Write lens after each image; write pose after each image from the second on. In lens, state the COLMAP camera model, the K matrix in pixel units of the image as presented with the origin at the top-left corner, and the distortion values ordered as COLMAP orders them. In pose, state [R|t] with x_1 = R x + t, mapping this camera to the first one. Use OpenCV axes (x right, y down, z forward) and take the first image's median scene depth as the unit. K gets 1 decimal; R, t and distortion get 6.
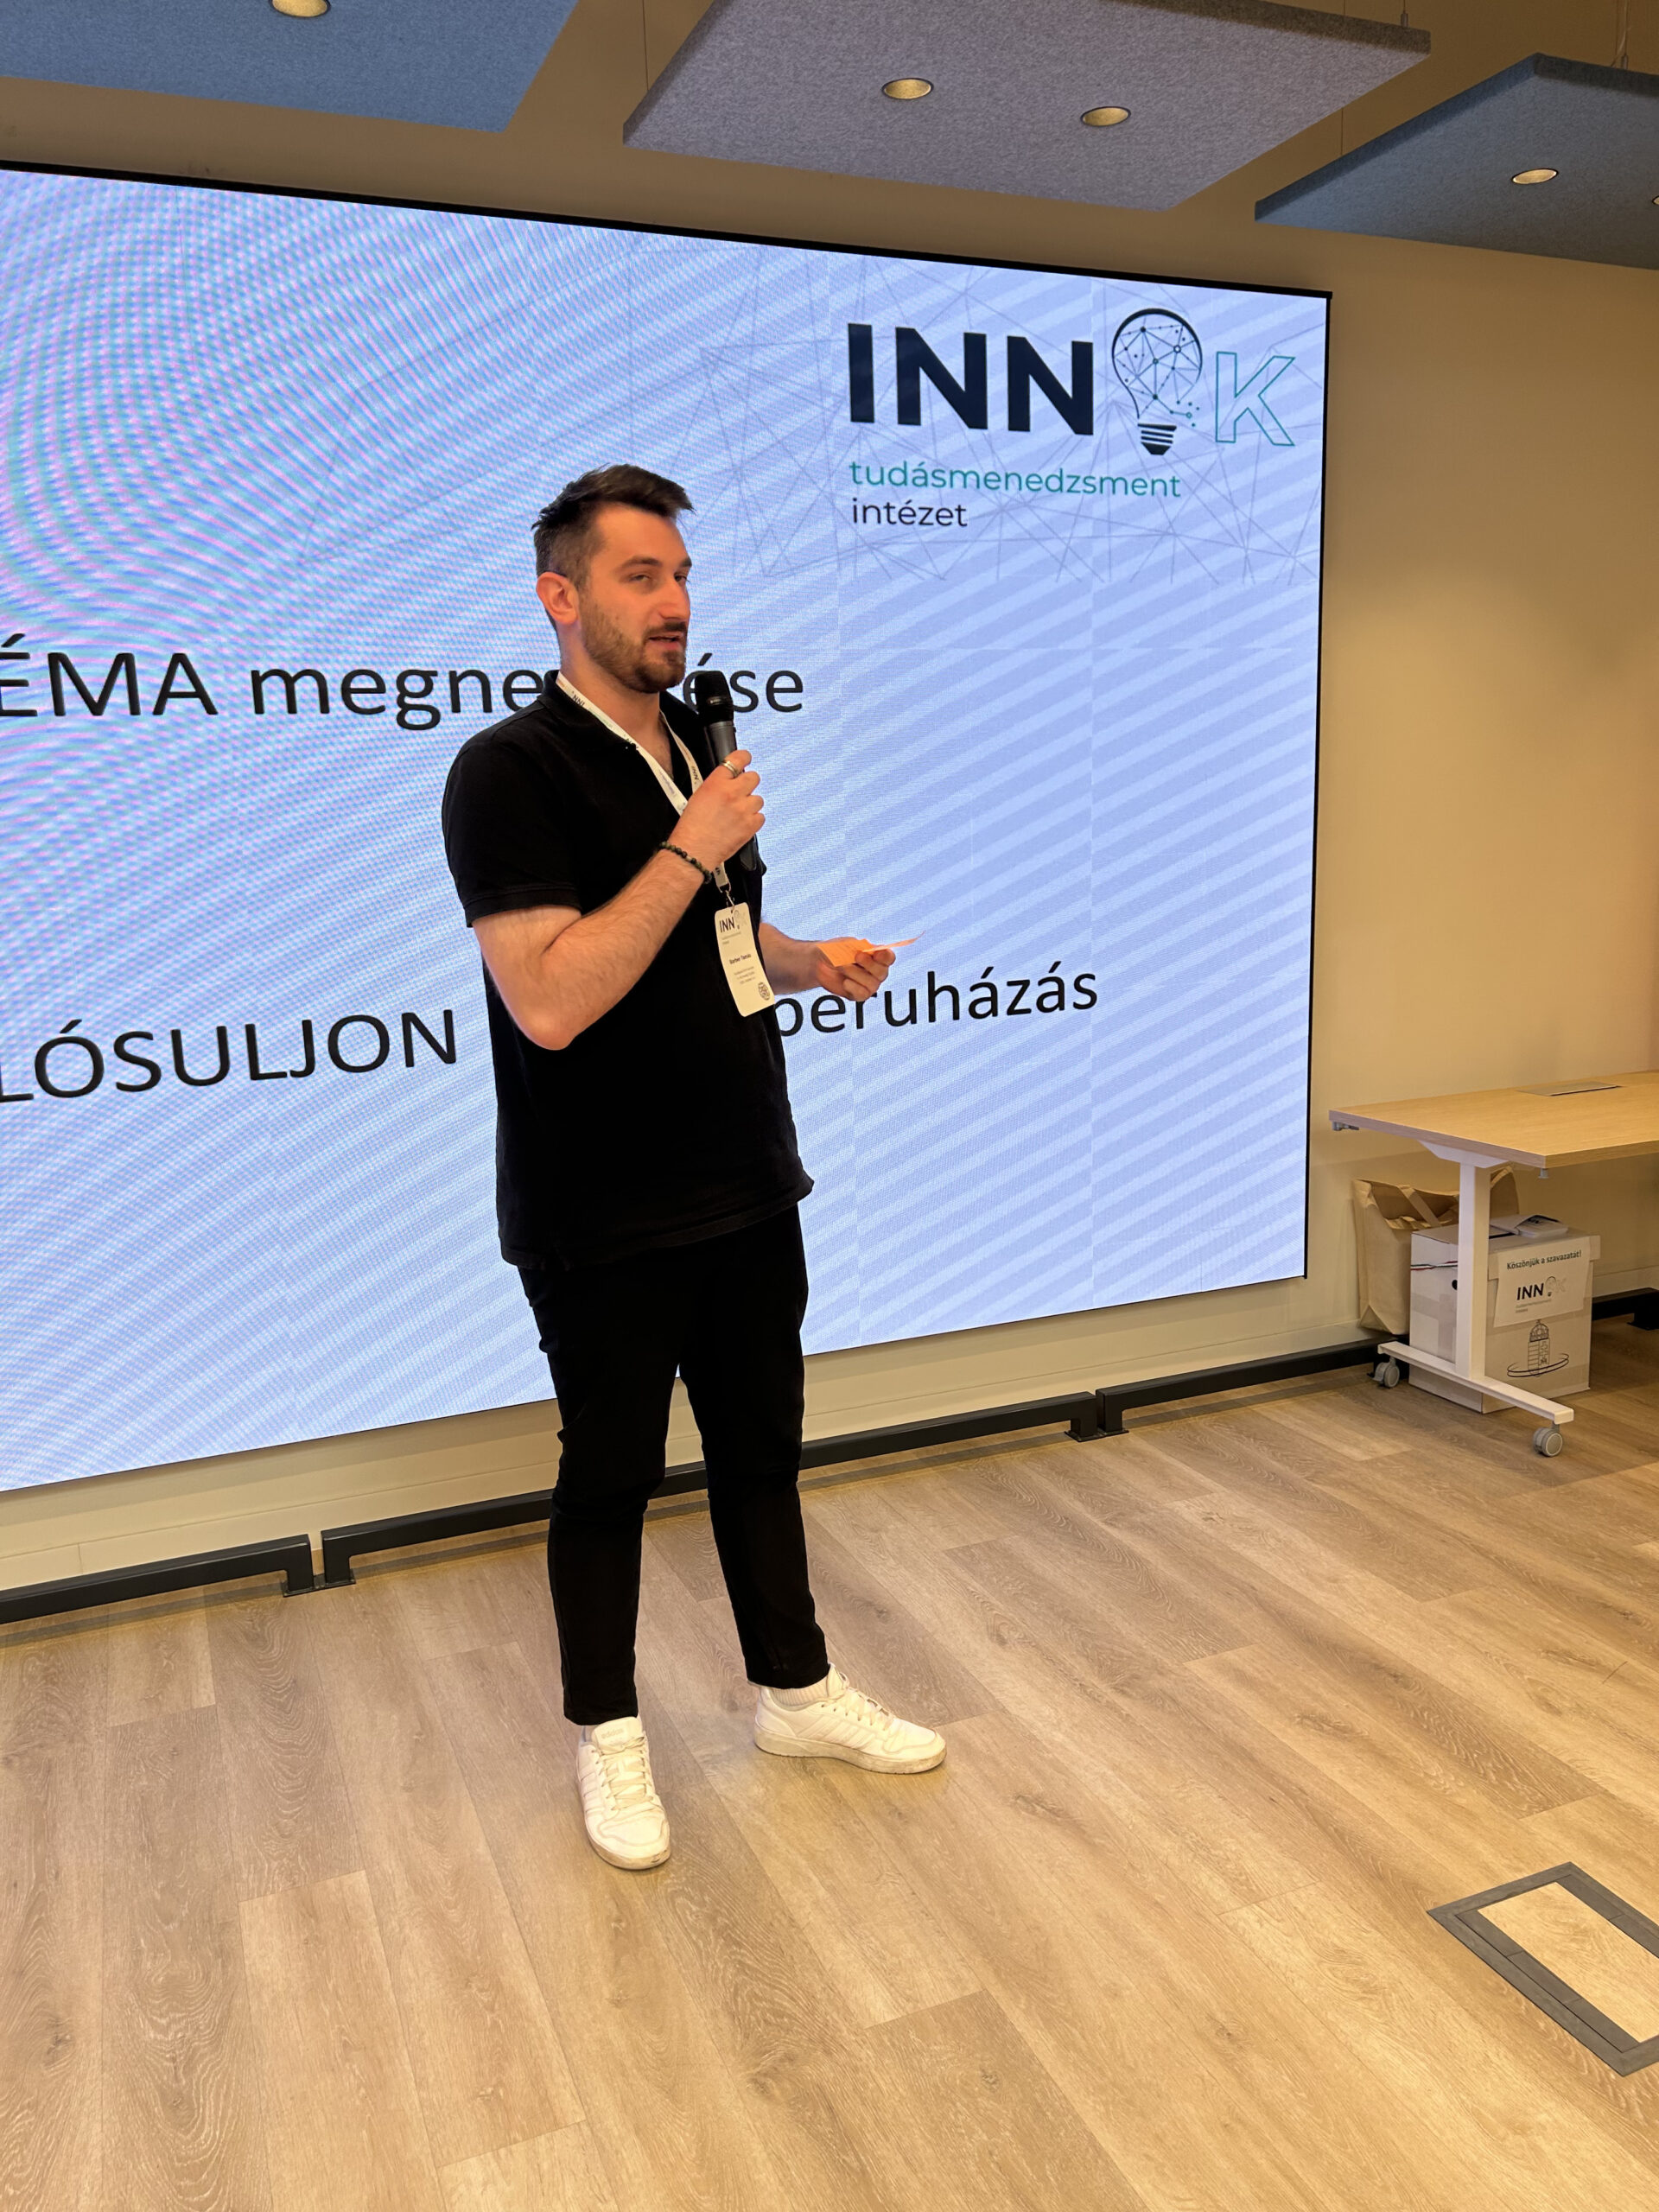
lens RADIAL K [[1677.1, 0, 829.5], [0, 1677.1, 1106.0], [0, 0, 1]] dist [0.006227, 0.007305]
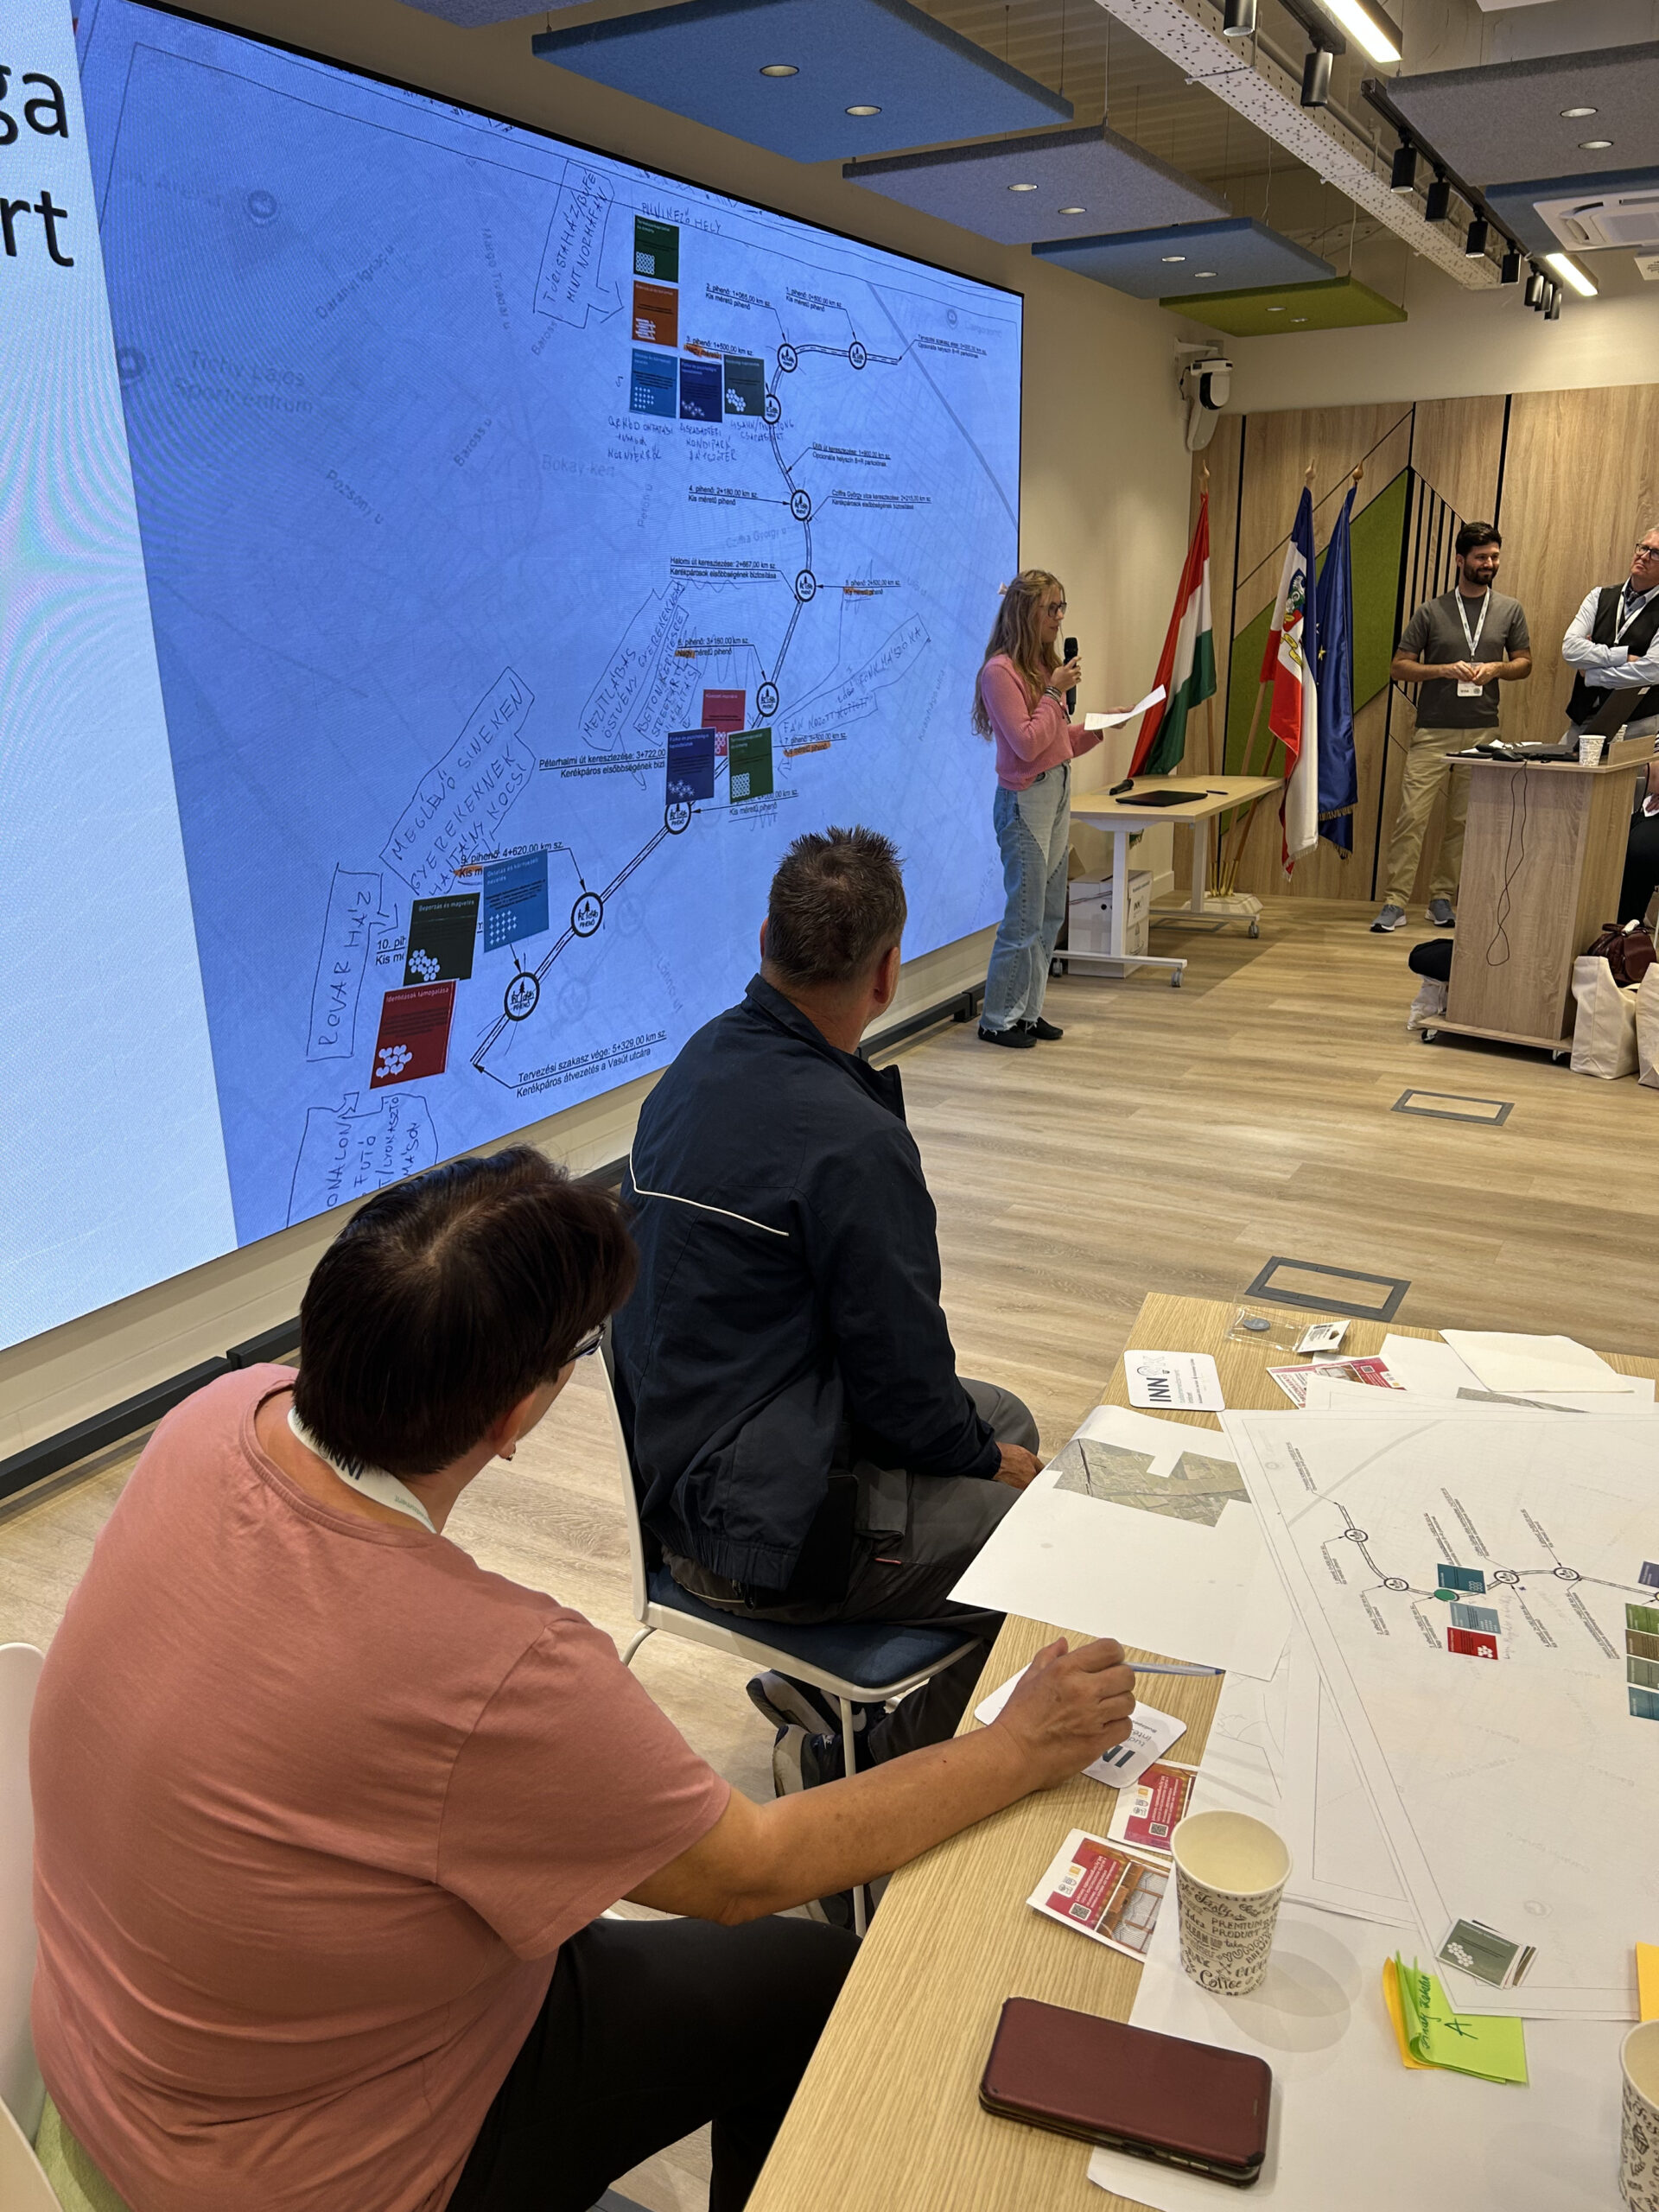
lens RADIAL K [[1666.4, 0, 798.4], [0, 1666.4, 1111.1], [0, 0, 1]] dist [0.010797, 0.004000]
pose [[0.799201, -0.170147, 0.576479, -1.145779], [0.111306, 0.984404, 0.136237, 0.060176], [-0.590668, -0.044715, 0.805675, -0.249602]]
